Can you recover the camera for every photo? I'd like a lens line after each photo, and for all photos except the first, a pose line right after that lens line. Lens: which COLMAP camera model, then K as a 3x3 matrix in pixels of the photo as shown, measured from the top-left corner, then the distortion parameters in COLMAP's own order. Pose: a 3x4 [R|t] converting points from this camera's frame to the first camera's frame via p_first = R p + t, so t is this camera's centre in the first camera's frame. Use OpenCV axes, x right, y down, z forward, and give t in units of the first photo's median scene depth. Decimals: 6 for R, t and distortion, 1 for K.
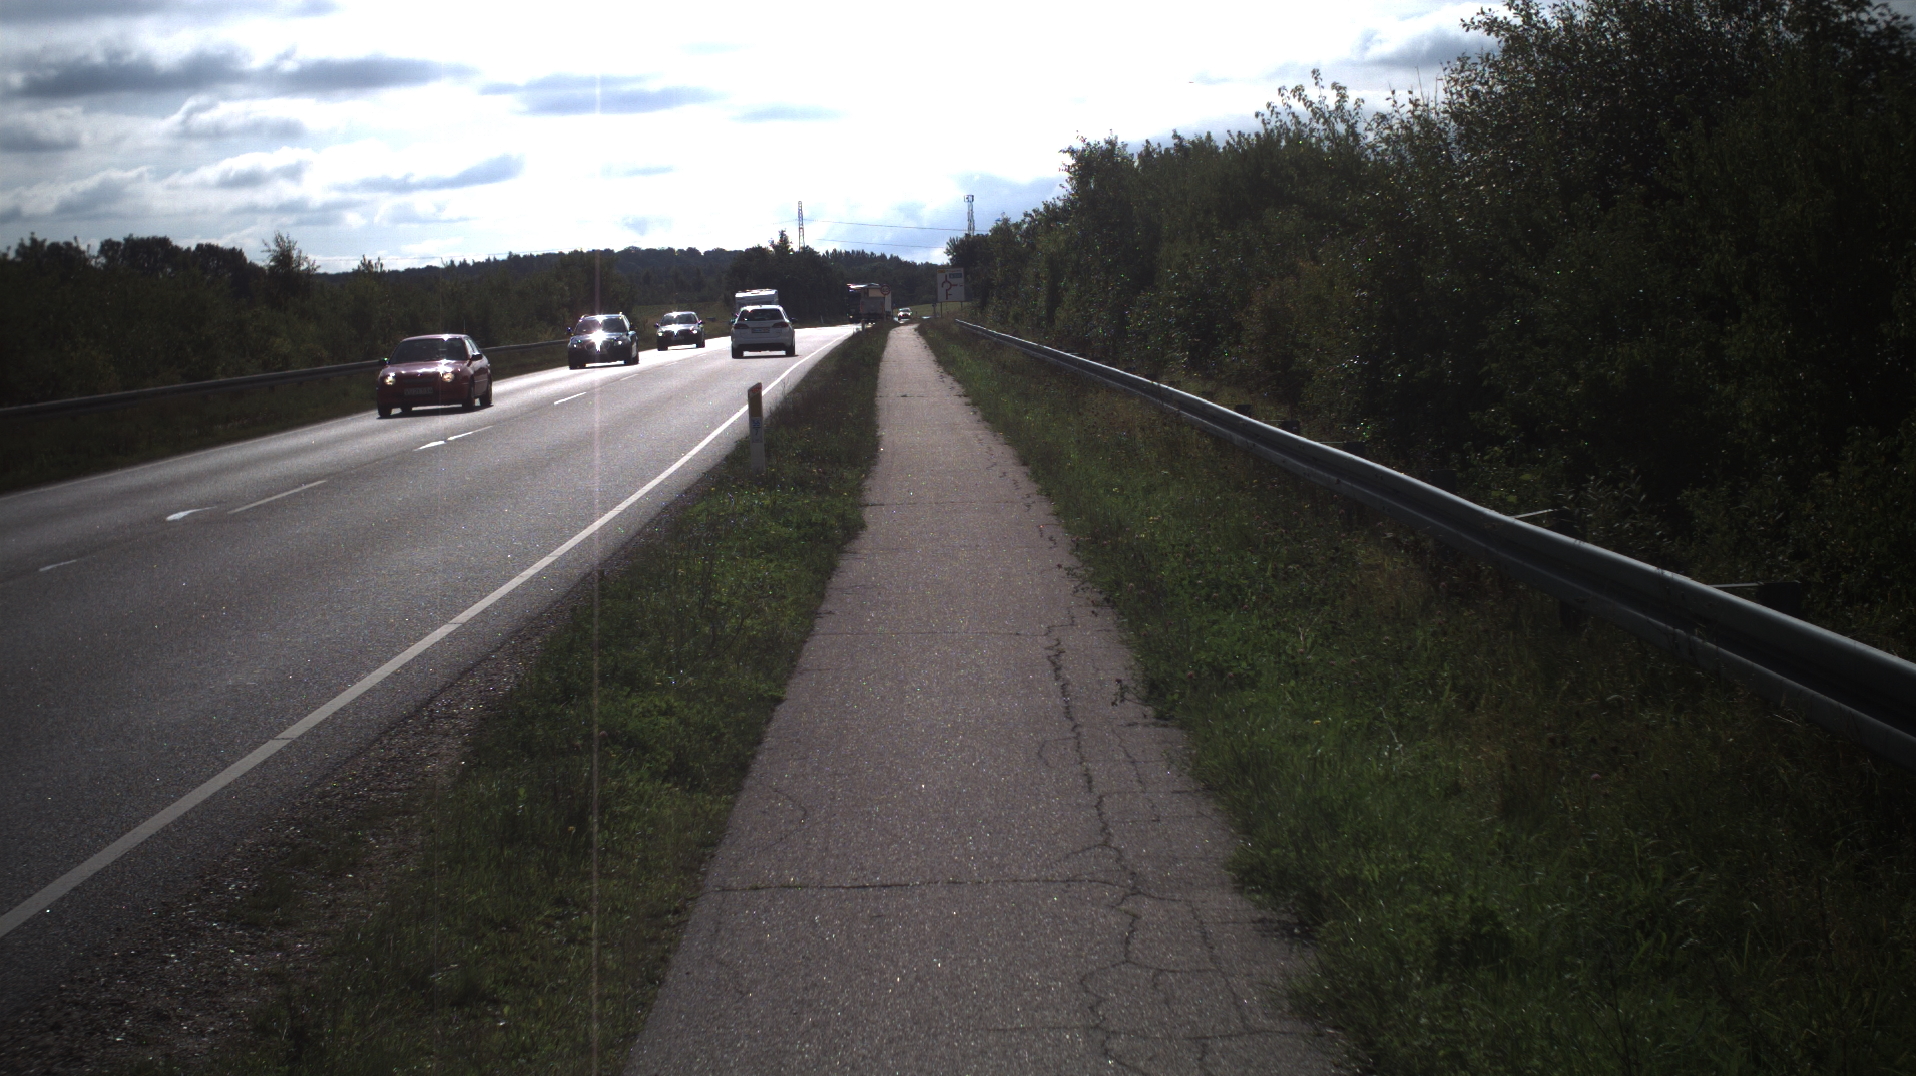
lens RADIAL K [[5164.3, 0, 943.7], [0, 5164.3, 523.4], [0, 0, 1]] dist [-0.242121, 0.000000]
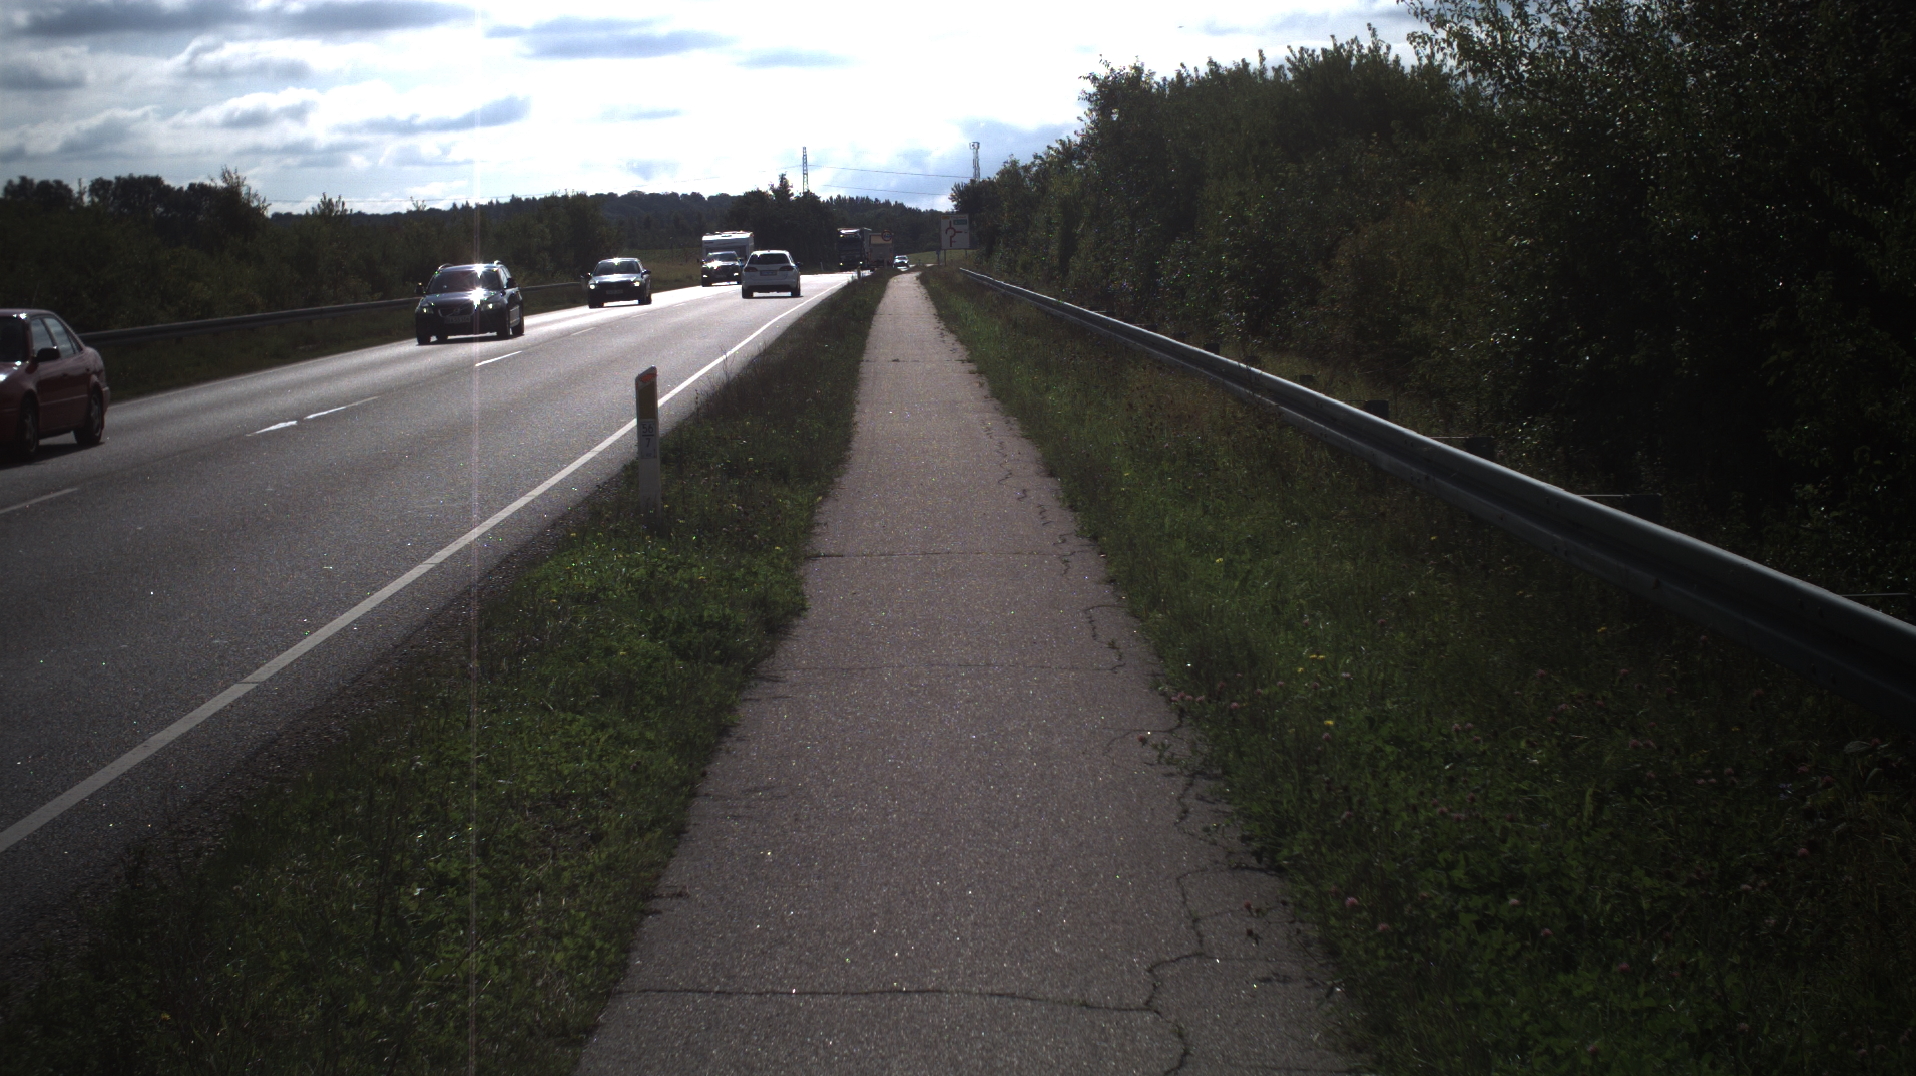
lens RADIAL K [[5164.3, 0, 966.6], [0, 5164.3, 554.6], [0, 0, 1]] dist [-0.242121, 0.000000]
pose [[0.999943, 0.009853, 0.004128, 0.000875], [-0.009919, 0.999820, 0.016155, -0.009639], [-0.003969, -0.016195, 0.999861, 0.231377]]
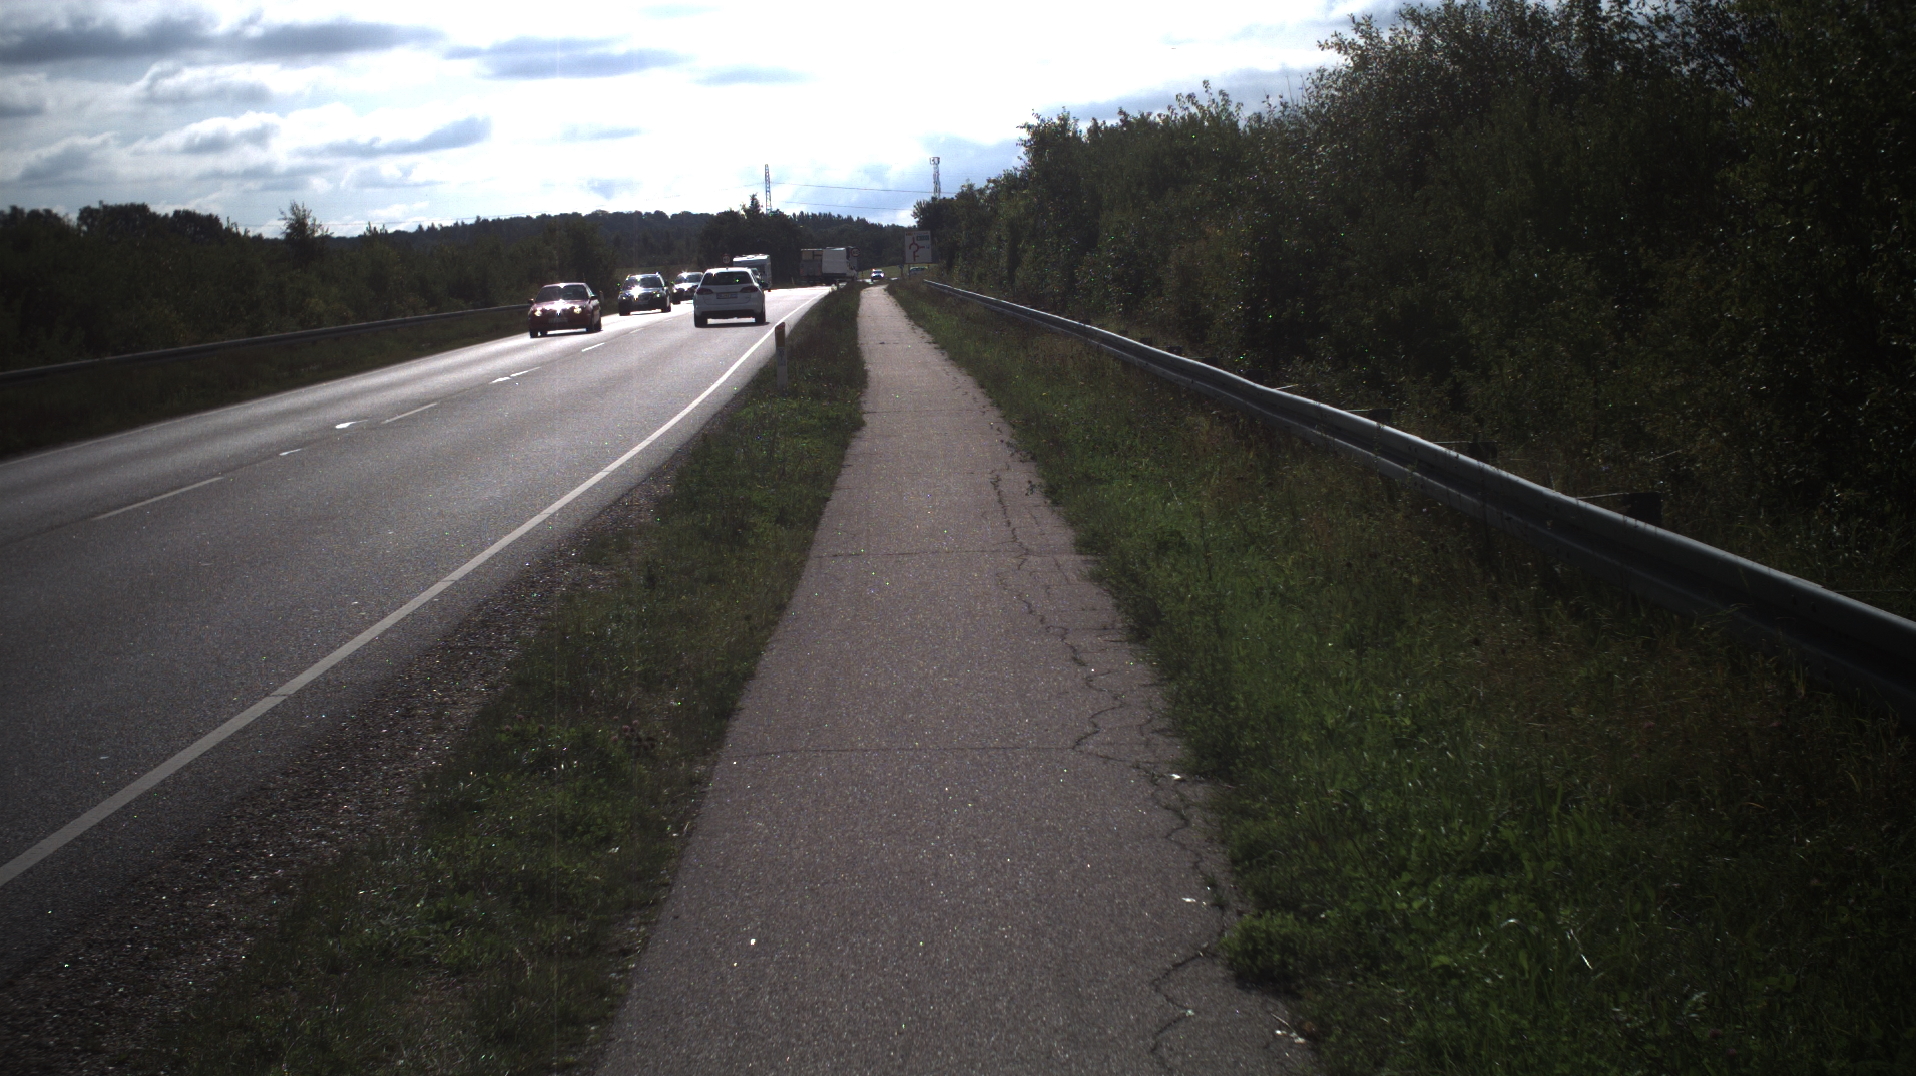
lens RADIAL K [[5164.3, 0, 963.1], [0, 5164.3, 537.8], [0, 0, 1]] dist [-0.242121, 0.000000]
pose [[0.999936, -0.005344, 0.010021, -0.001733], [0.005241, 0.999934, 0.010236, 0.010326], [-0.010075, -0.010182, 0.999897, -0.231088]]
